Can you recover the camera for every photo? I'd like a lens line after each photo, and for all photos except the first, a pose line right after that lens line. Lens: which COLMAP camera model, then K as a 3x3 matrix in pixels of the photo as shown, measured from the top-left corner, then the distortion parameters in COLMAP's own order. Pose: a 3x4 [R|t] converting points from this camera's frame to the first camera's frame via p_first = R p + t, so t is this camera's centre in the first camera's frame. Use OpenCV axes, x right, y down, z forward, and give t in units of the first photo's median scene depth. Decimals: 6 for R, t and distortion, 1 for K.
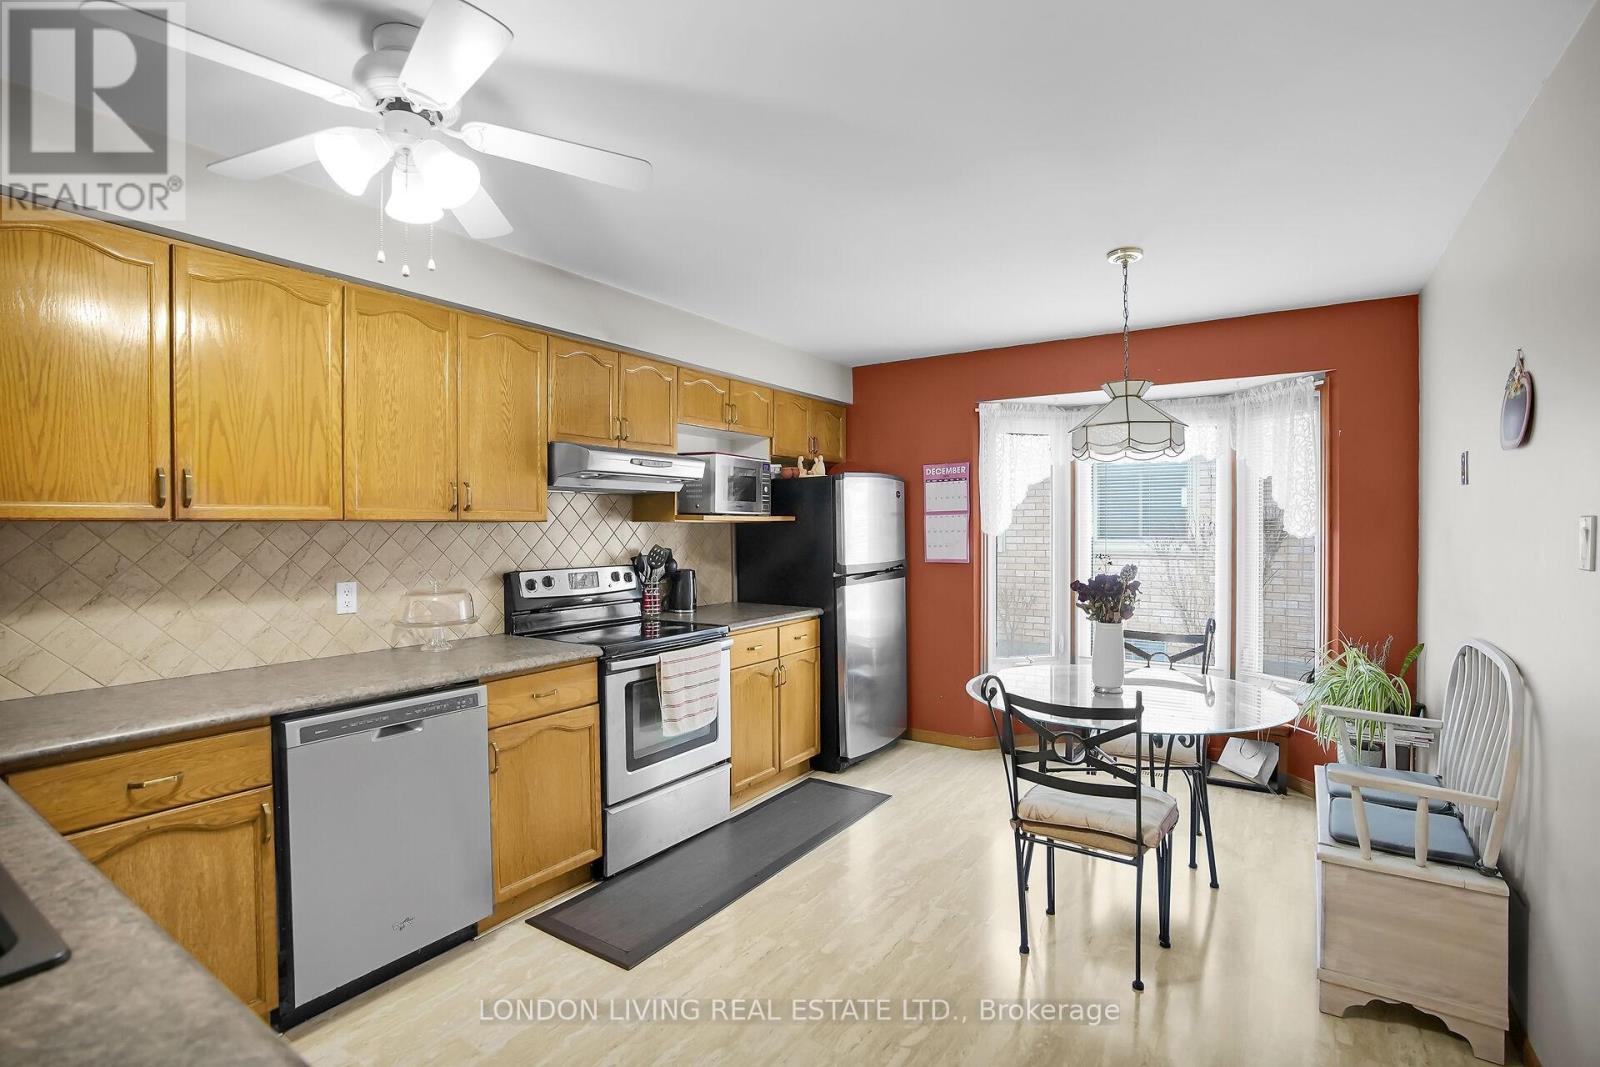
lens RADIAL K [[748.7, 0, 805.3], [0, 748.7, 542.5], [0, 0, 1]] dist [-0.033247, 0.000915]
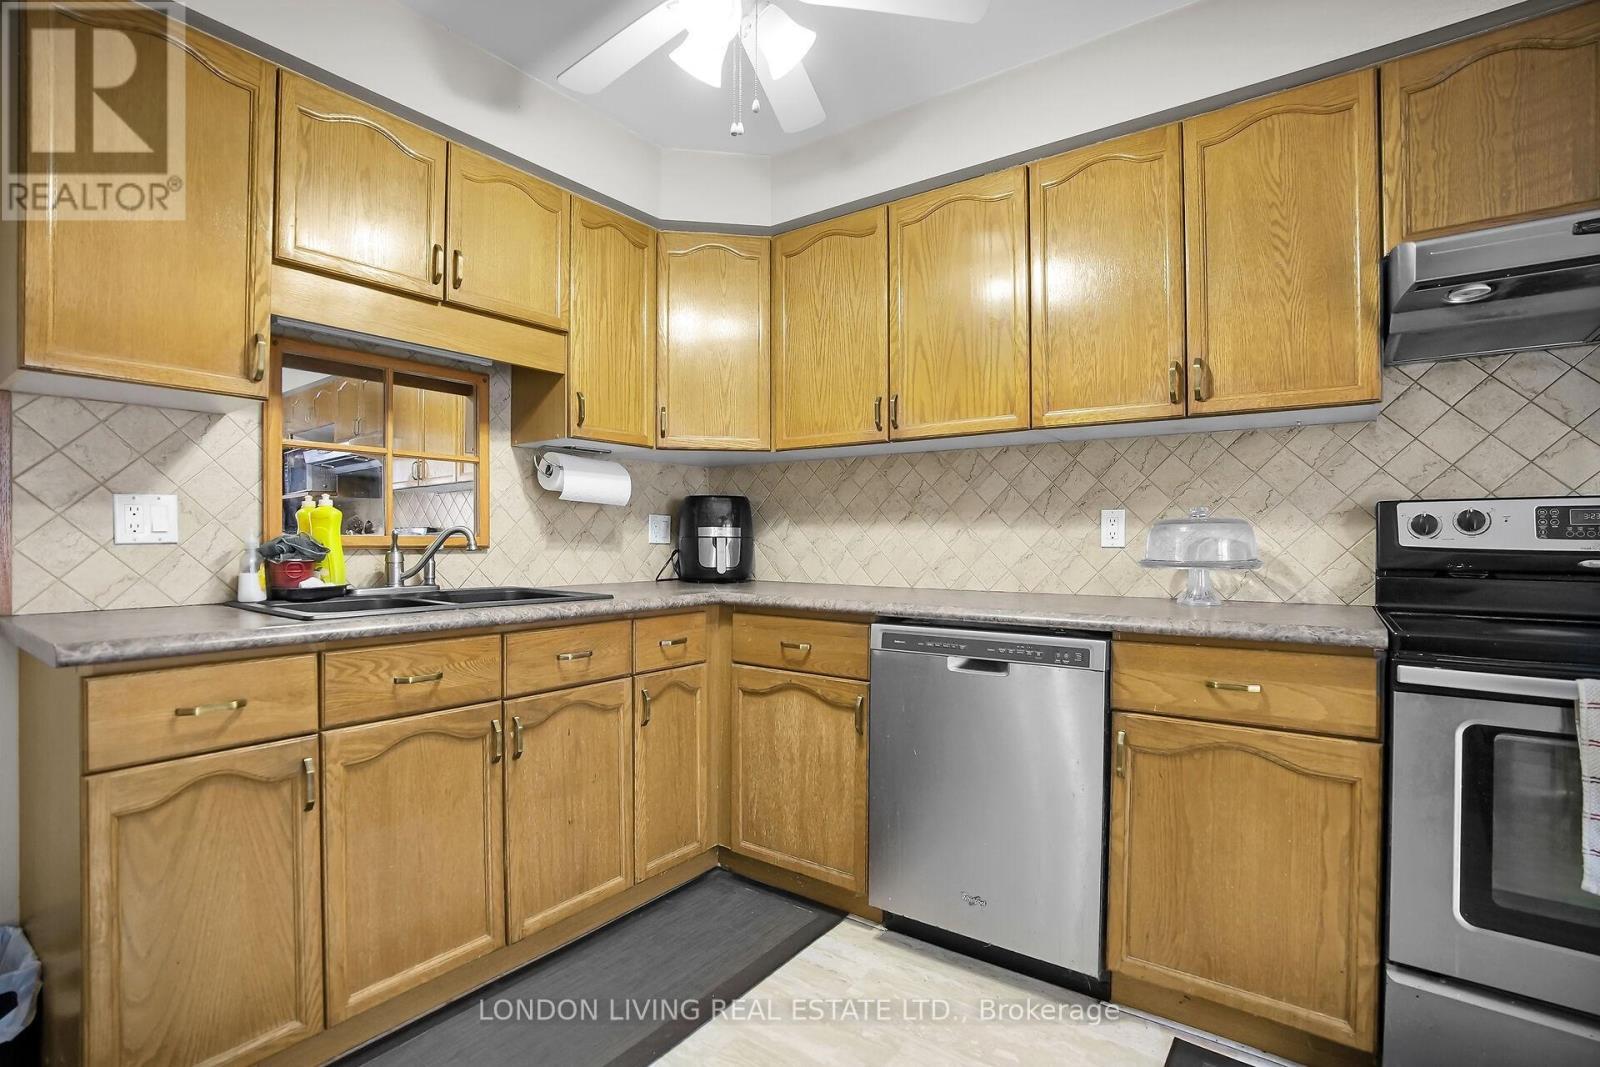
lens RADIAL K [[748.7, 0, 805.3], [0, 748.7, 542.5], [0, 0, 1]] dist [-0.033247, 0.000915]
pose [[-0.039445, 0.005532, -0.999206, 0.240607], [-0.021241, 0.999754, 0.006374, 0.092511], [0.998996, 0.021476, -0.039318, 0.678137]]
